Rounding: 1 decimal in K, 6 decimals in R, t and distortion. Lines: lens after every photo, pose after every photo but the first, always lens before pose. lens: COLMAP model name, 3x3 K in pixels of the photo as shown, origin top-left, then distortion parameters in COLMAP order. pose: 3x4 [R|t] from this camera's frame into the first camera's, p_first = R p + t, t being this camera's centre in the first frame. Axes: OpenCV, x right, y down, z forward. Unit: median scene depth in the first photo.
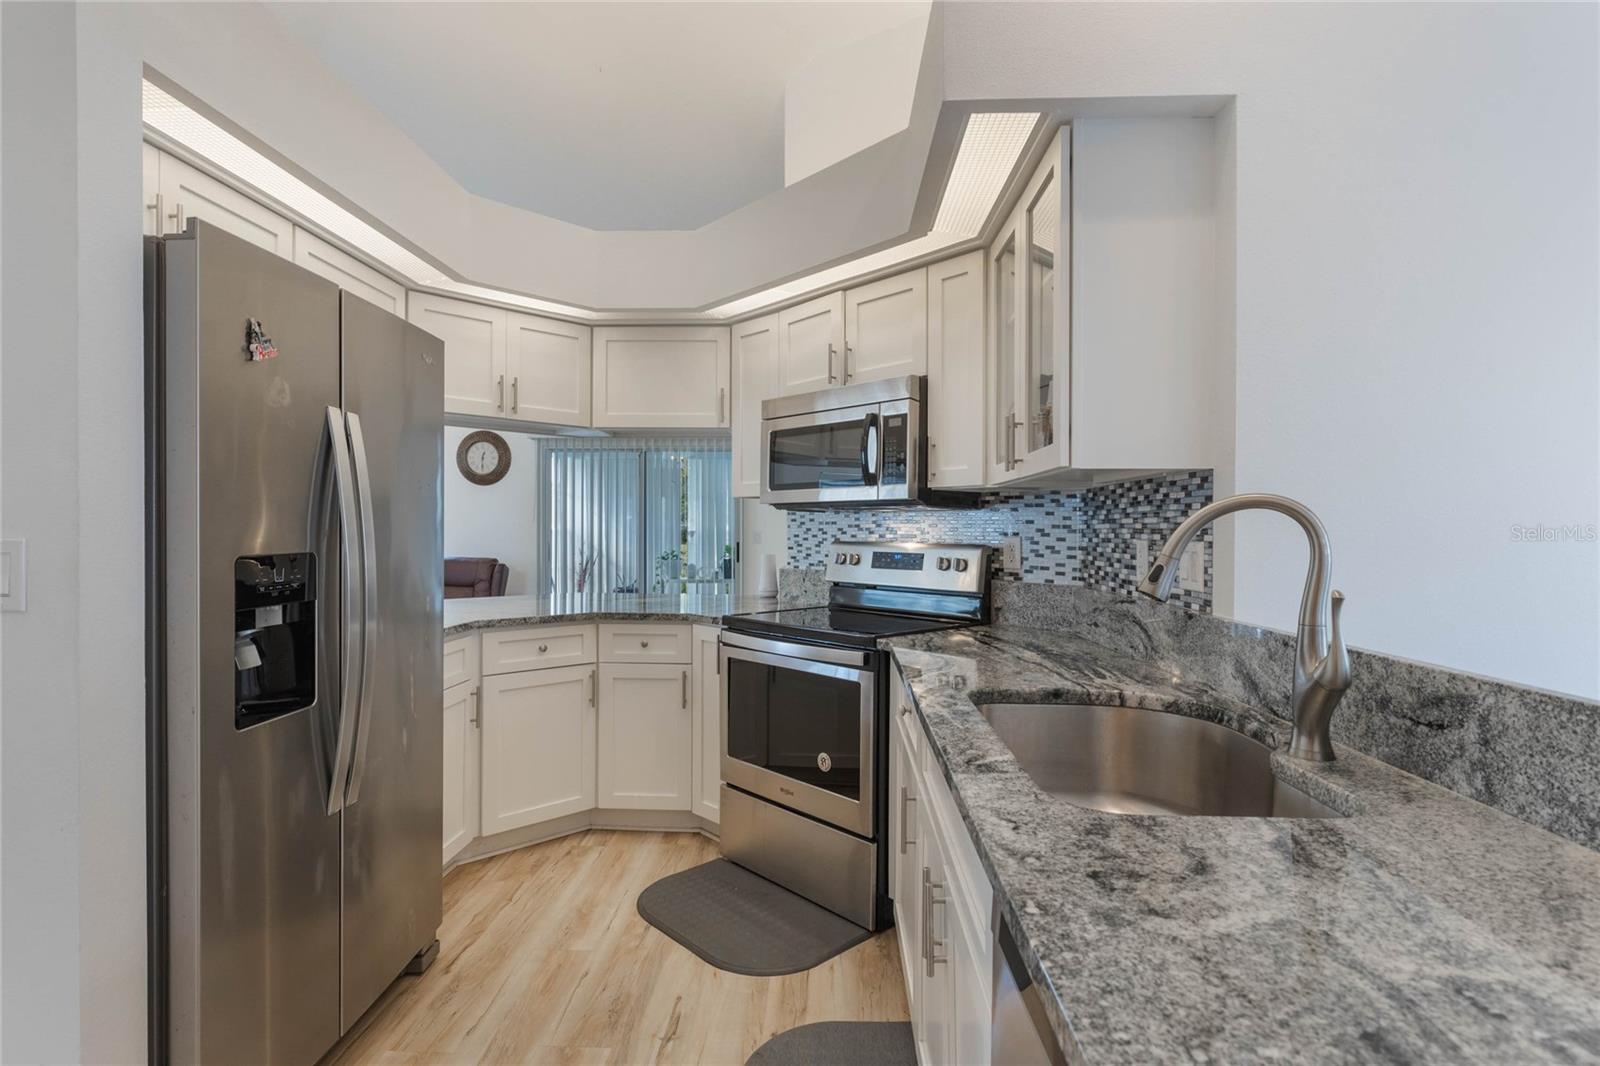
lens RADIAL K [[789.3, 0, 803.0], [0, 789.3, 532.9], [0, 0, 1]] dist [0.000508, -0.001580]
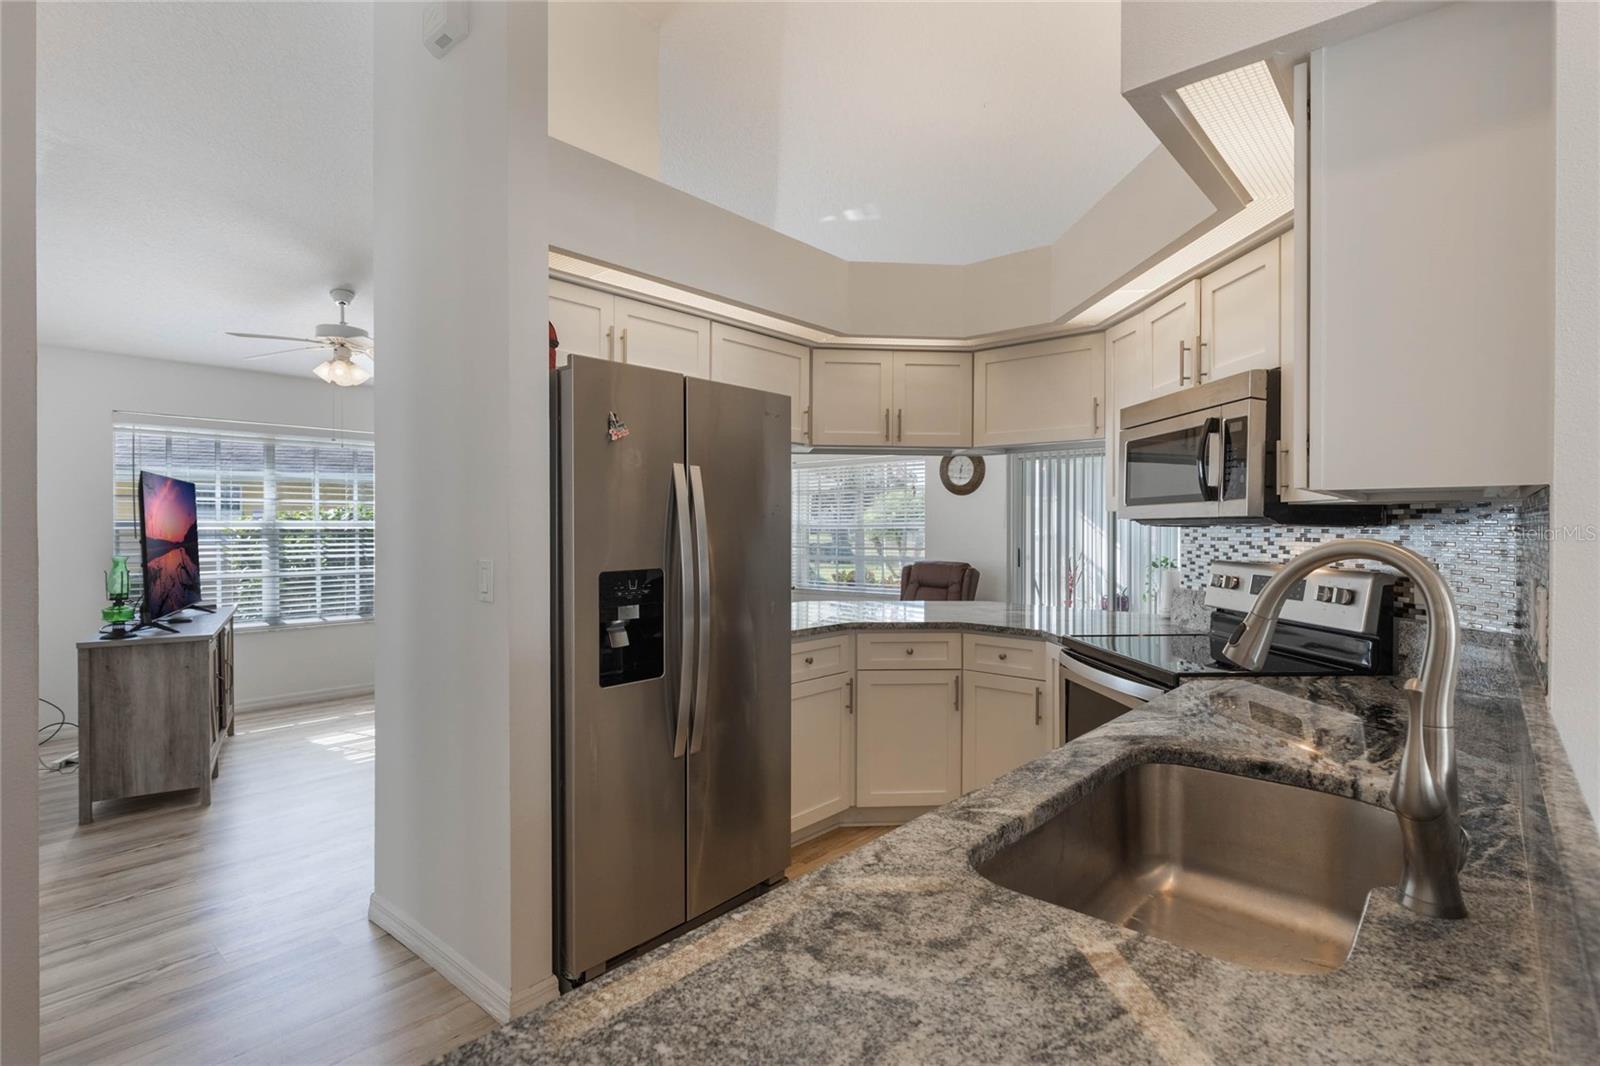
lens RADIAL K [[789.3, 0, 799.4], [0, 789.3, 532.0], [0, 0, 1]] dist [0.000508, -0.001580]
pose [[0.779385, 0.000548, -0.626545, 0.275454], [-0.001146, 0.999999, -0.000551, -0.024110], [0.626544, 0.001147, 0.779385, 0.034225]]
